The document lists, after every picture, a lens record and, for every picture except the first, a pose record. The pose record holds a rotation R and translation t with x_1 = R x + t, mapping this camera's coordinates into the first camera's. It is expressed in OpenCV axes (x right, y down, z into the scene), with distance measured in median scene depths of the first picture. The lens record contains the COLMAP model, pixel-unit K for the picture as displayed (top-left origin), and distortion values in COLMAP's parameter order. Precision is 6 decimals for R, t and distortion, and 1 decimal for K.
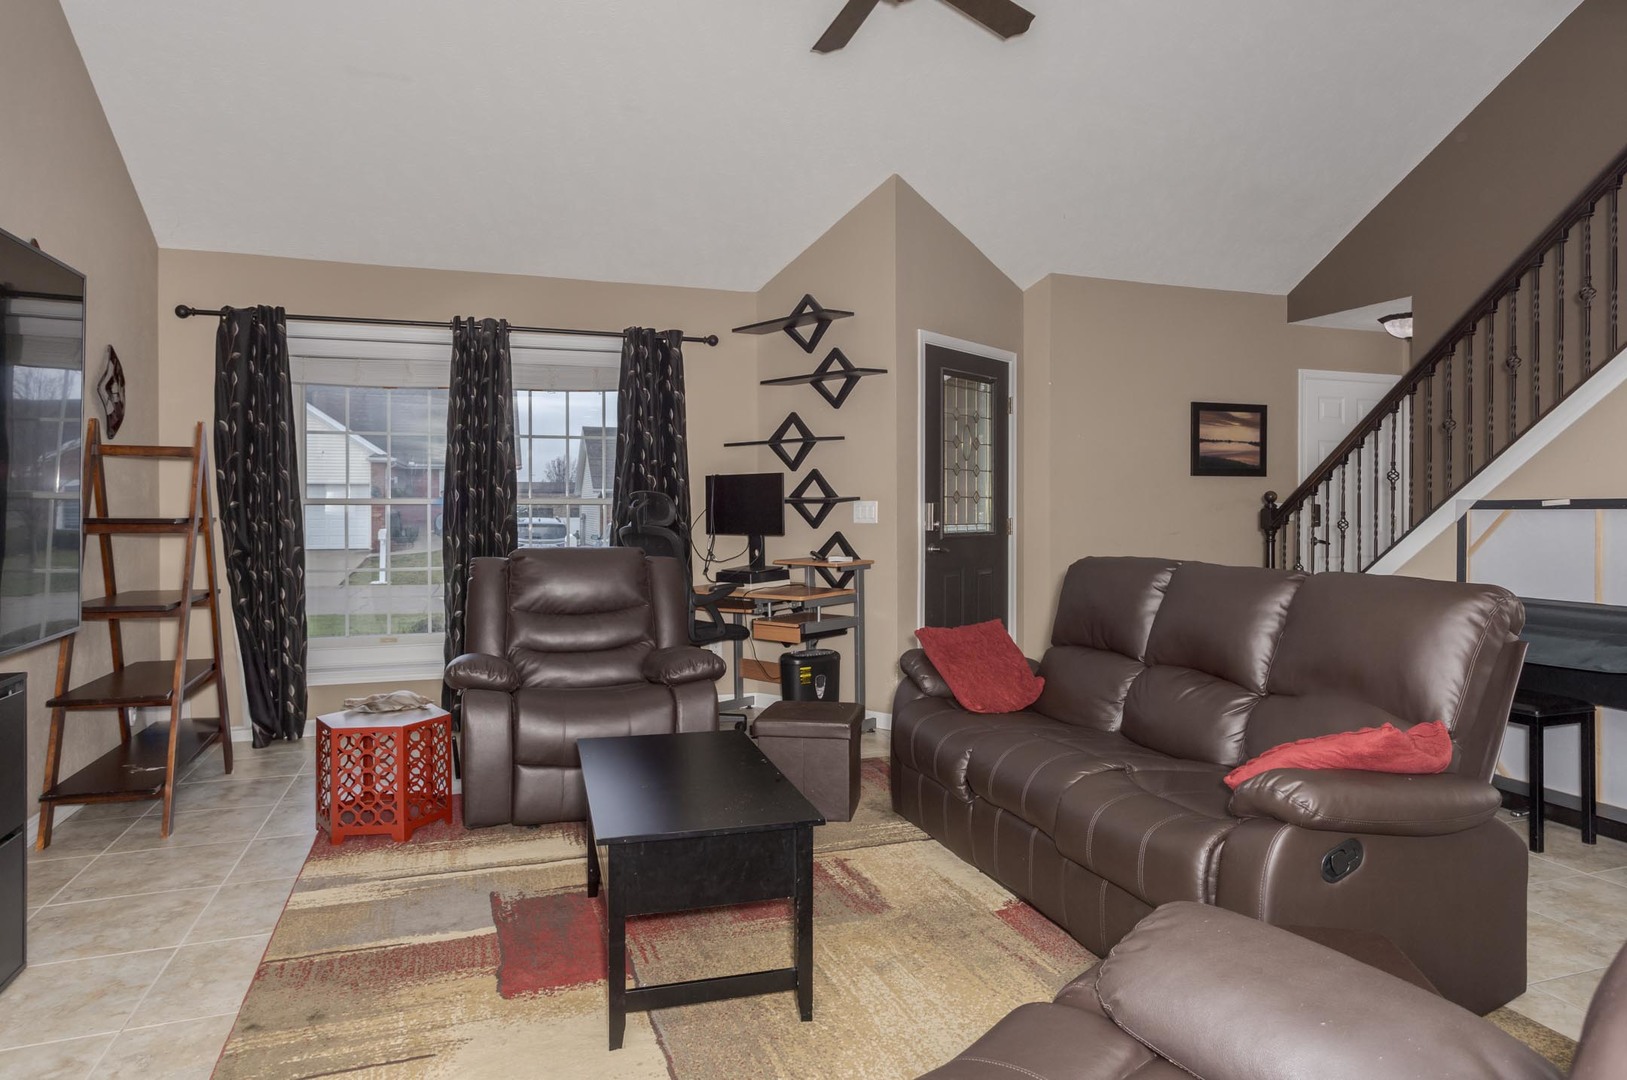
lens RADIAL K [[1060.9, 0, 814.8], [0, 1060.9, 509.5], [0, 0, 1]] dist [0.005623, 0.003346]
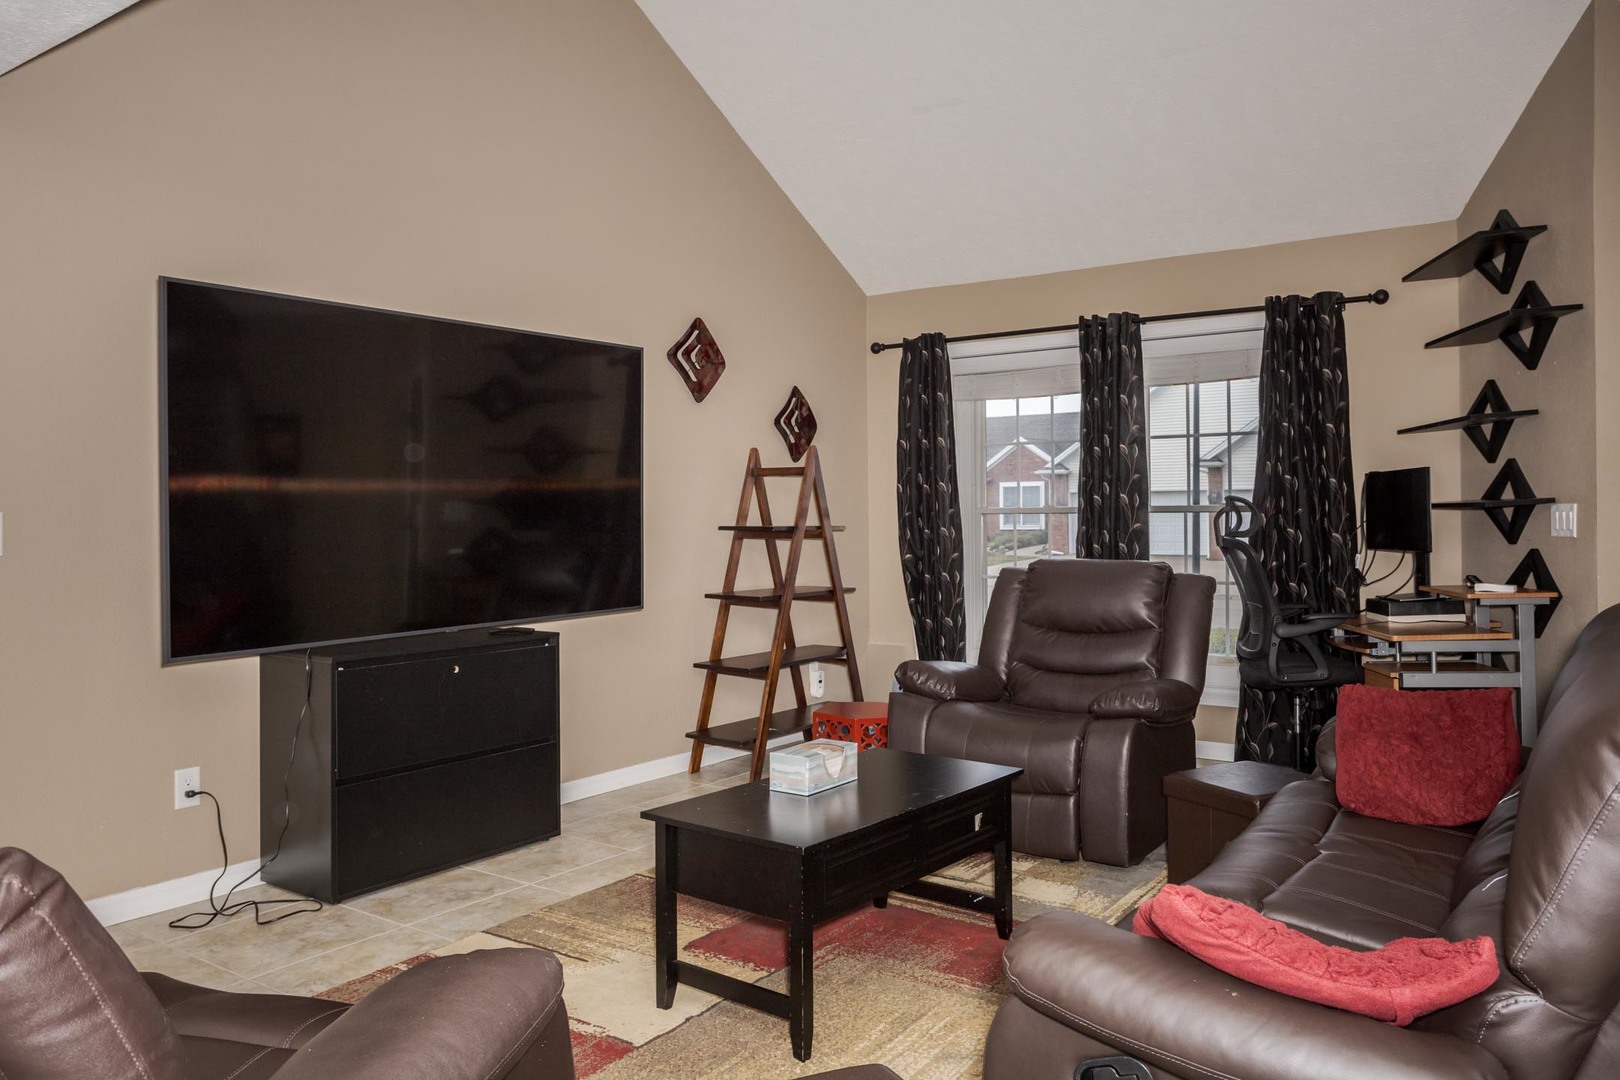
lens RADIAL K [[1171.6, 0, 810.0], [0, 1171.6, 540.0], [0, 0, 1]] dist [-0.104214, 0.160690]
pose [[0.570356, 0.011516, -0.821317, 0.370082], [0.002709, 0.999870, 0.015901, 0.002154], [0.821393, -0.011294, 0.570250, 0.191262]]
